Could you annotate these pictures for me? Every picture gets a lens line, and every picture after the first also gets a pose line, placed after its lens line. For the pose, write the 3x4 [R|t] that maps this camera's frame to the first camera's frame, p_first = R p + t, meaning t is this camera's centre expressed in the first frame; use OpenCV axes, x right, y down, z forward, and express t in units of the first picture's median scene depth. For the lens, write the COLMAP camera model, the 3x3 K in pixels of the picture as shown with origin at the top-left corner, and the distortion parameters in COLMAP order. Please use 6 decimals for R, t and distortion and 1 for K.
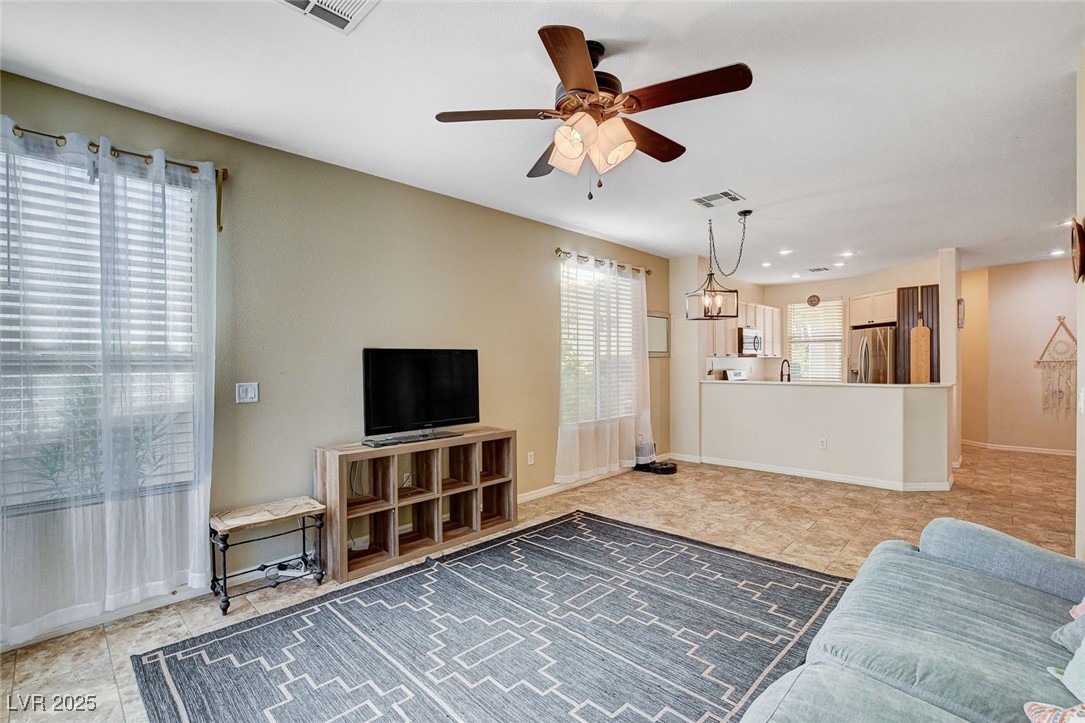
lens RADIAL K [[488.8, 0, 542.6], [0, 488.8, 364.3], [0, 0, 1]] dist [-0.016521, 0.000582]
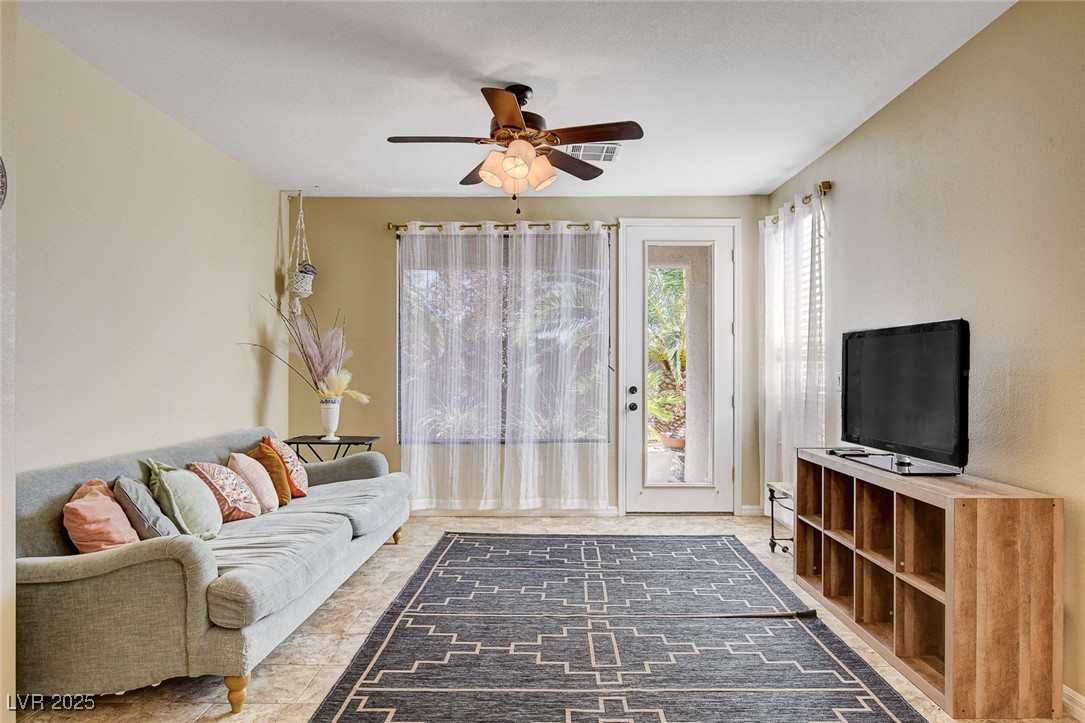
lens RADIAL K [[633.8, 0, 540.2], [0, 633.8, 364.4], [0, 0, 1]] dist [-0.012630, 0.000046]
pose [[-0.726223, 0.001608, -0.687457, 0.474095], [0.000280, 0.999998, 0.002044, 0.010839], [0.687459, 0.001292, -0.726222, 0.912034]]
